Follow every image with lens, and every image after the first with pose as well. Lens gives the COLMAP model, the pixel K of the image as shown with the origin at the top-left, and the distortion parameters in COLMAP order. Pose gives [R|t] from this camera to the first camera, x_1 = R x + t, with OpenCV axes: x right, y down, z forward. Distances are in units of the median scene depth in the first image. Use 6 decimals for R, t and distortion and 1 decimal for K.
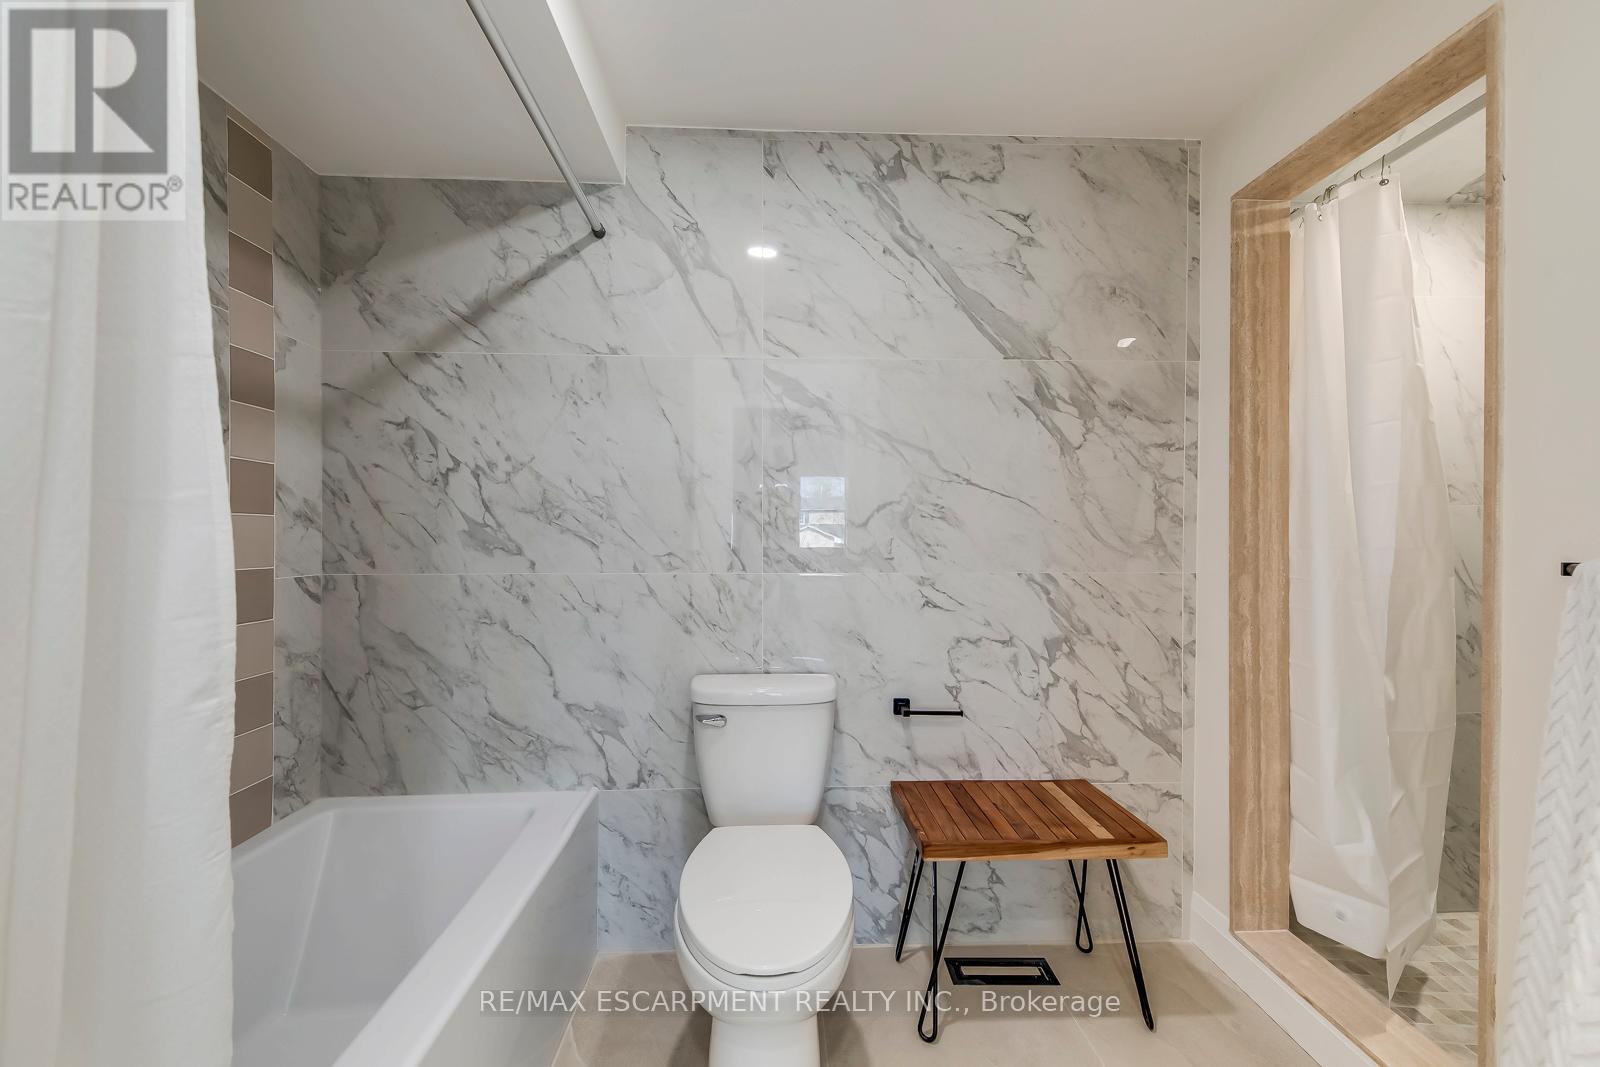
lens RADIAL K [[594.3, 0, 794.0], [0, 594.3, 537.5], [0, 0, 1]] dist [0.018653, -0.007424]
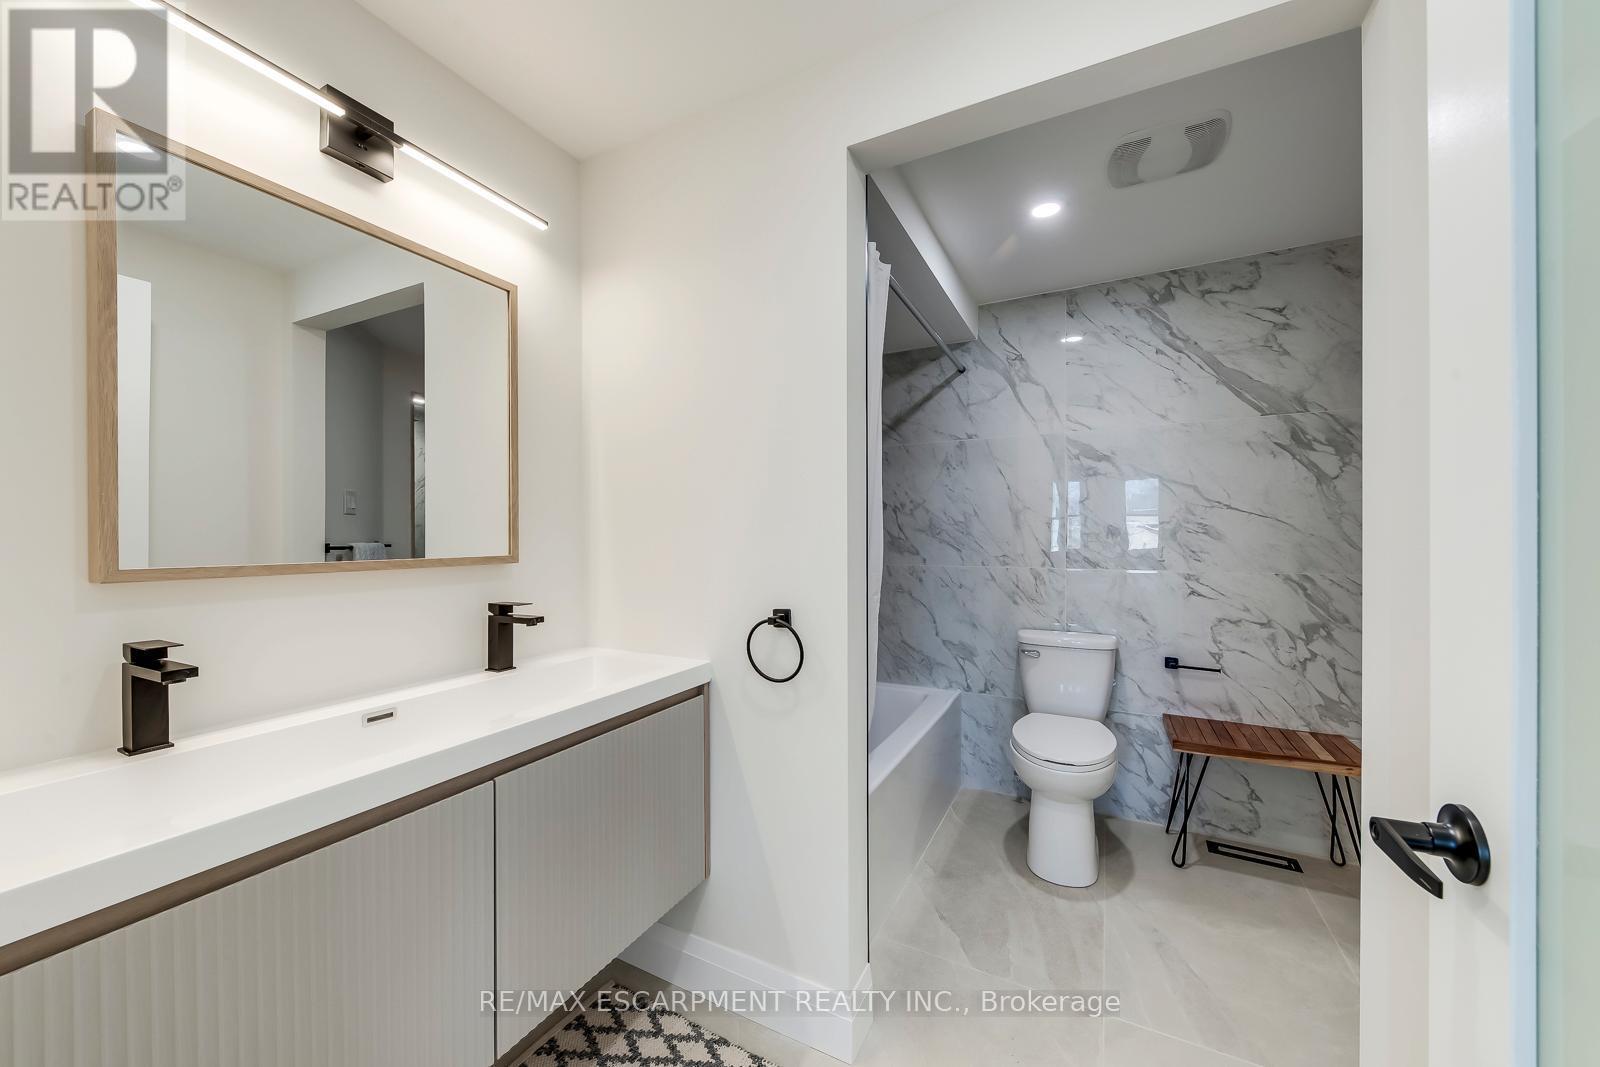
lens RADIAL K [[594.3, 0, 794.0], [0, 594.3, 537.5], [0, 0, 1]] dist [0.018653, -0.007424]
pose [[0.866400, -0.000546, -0.499350, 0.112954], [0.000670, 1.000000, 0.000069, -0.022795], [0.499350, -0.000394, 0.866400, -0.726914]]
